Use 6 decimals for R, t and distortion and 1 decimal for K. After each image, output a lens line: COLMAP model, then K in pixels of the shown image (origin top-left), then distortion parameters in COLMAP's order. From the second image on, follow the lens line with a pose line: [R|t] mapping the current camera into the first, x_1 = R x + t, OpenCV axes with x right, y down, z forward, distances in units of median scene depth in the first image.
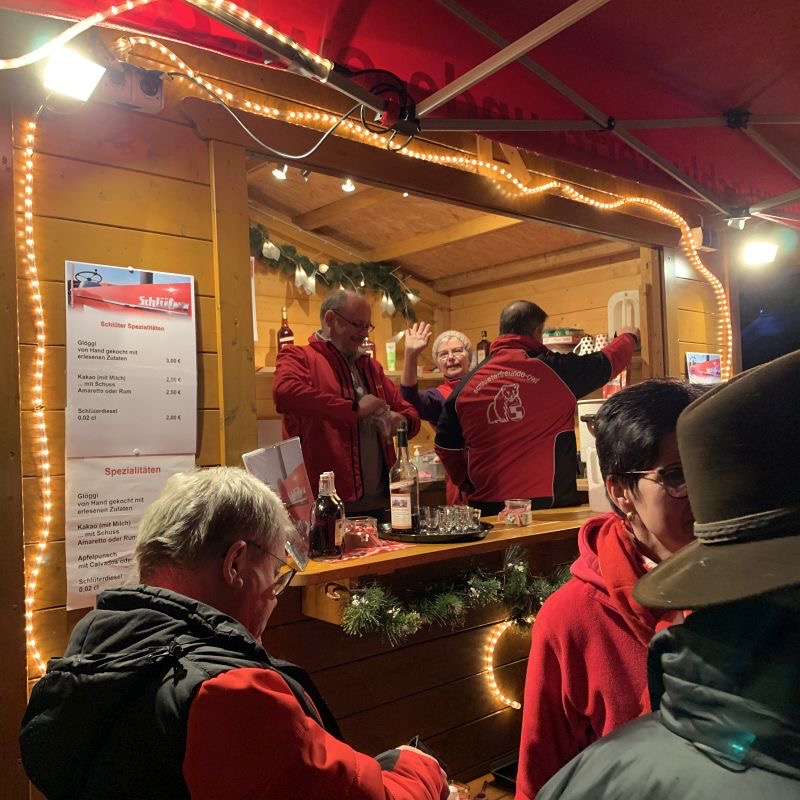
lens RADIAL K [[806.8, 0, 407.4], [0, 806.8, 397.8], [0, 0, 1]] dist [0.016278, 0.000000]
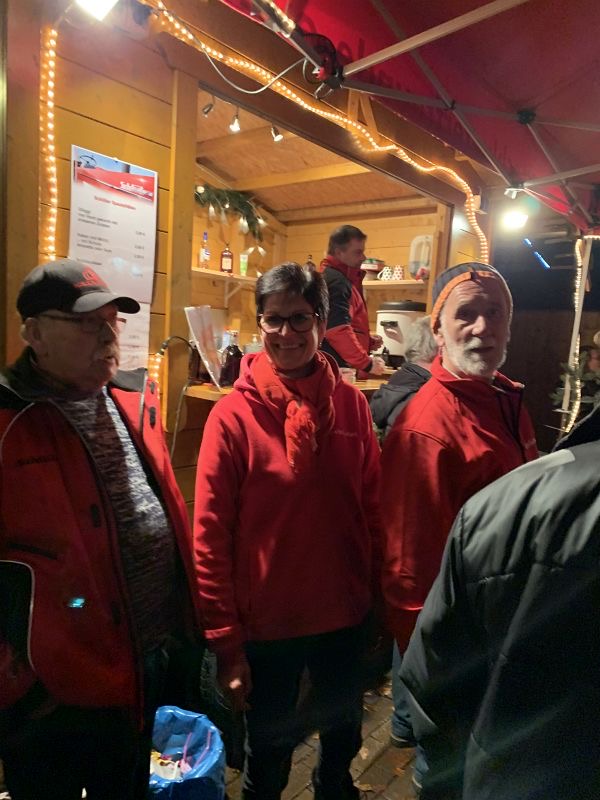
lens RADIAL K [[609.4, 0, 303.1], [0, 609.4, 405.6], [0, 0, 1]] dist [0.003407, 0.015525]
pose [[0.983409, 0.081521, 0.162050, -0.140836], [-0.104073, 0.985236, 0.135936, 0.064712], [-0.148575, -0.150546, 0.977375, -0.094616]]
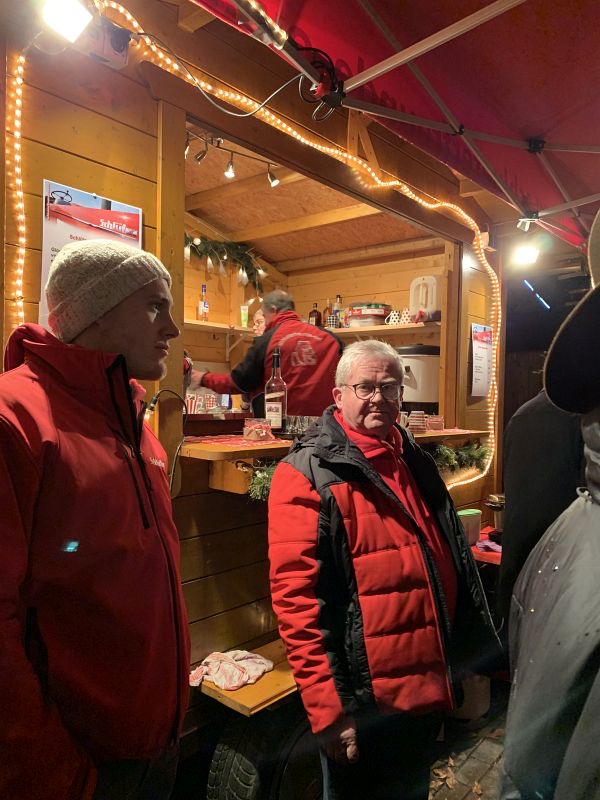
lens RADIAL K [[609.4, 0, 303.8], [0, 609.4, 396.6], [0, 0, 1]] dist [0.003407, 0.015525]
pose [[0.987868, 0.054011, 0.145602, -0.126204], [-0.059480, 0.997668, 0.033471, 0.080004], [-0.143455, -0.041725, 0.988777, 0.028529]]
